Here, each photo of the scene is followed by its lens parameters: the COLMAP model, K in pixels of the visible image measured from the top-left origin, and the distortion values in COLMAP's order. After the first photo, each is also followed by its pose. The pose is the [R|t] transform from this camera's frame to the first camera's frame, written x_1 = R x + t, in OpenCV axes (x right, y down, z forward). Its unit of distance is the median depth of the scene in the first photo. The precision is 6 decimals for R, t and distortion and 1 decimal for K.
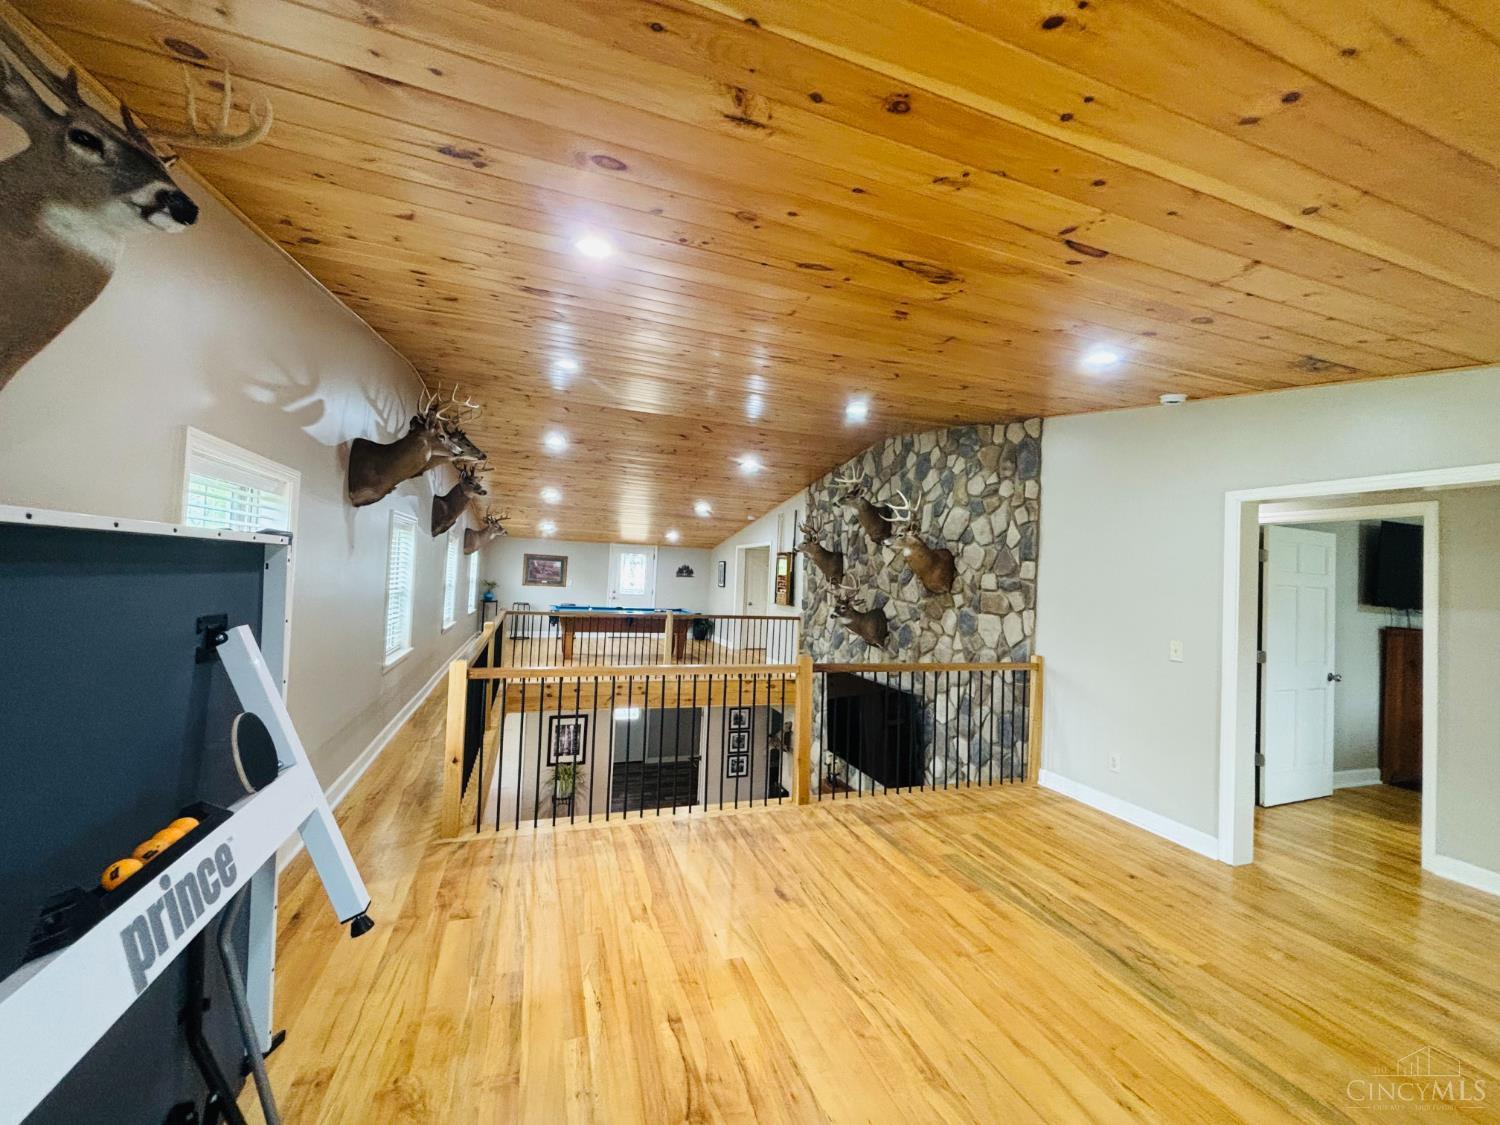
lens RADIAL K [[603.5, 0, 741.5], [0, 603.5, 562.8], [0, 0, 1]] dist [0.008792, -0.001390]
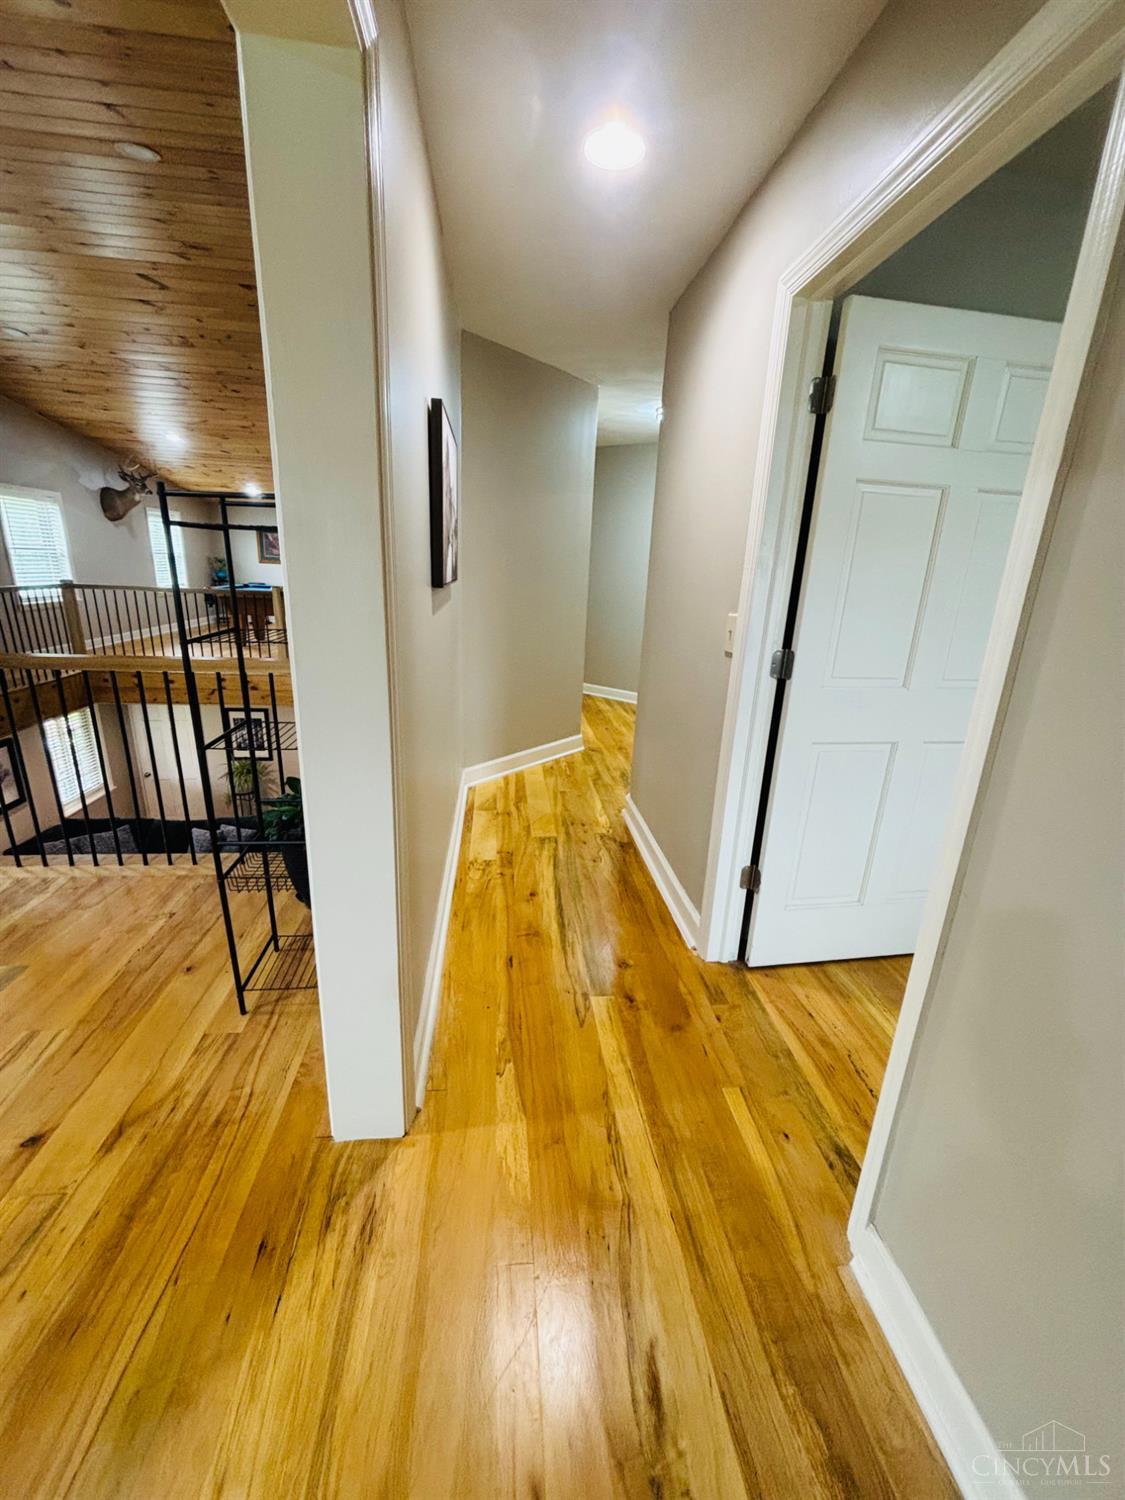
lens RADIAL K [[603.5, 0, 561.4], [0, 603.5, 742.5], [0, 0, 1]] dist [0.008792, -0.001390]
pose [[0.970811, 0.061459, -0.231836, 0.508153], [0.010026, 0.955369, 0.295246, 0.052599], [0.239634, -0.288953, 0.926867, 0.352239]]
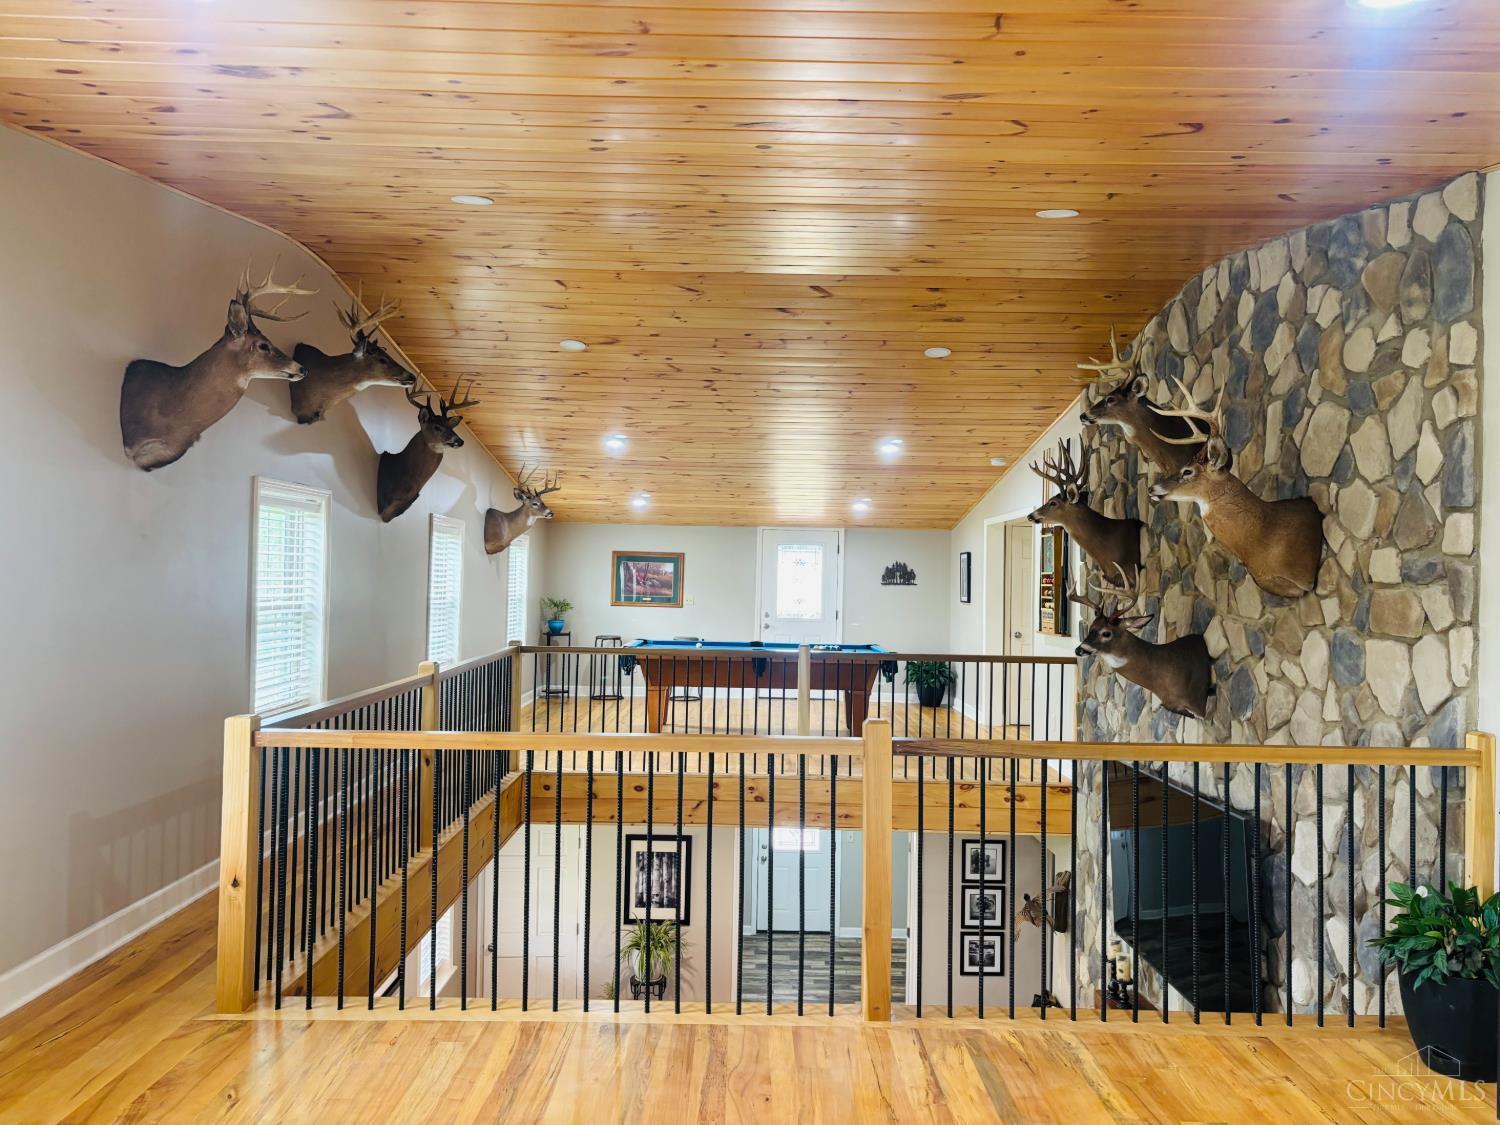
lens RADIAL K [[1134.9, 0, 740.0], [0, 1134.9, 572.7], [0, 0, 1]] dist [0.047596, -0.023107]
pose [[0.943757, -0.028088, -0.329446, 0.180659], [0.029407, 0.999567, -0.000982, 0.017402], [0.329331, -0.008761, 0.944174, 0.046027]]
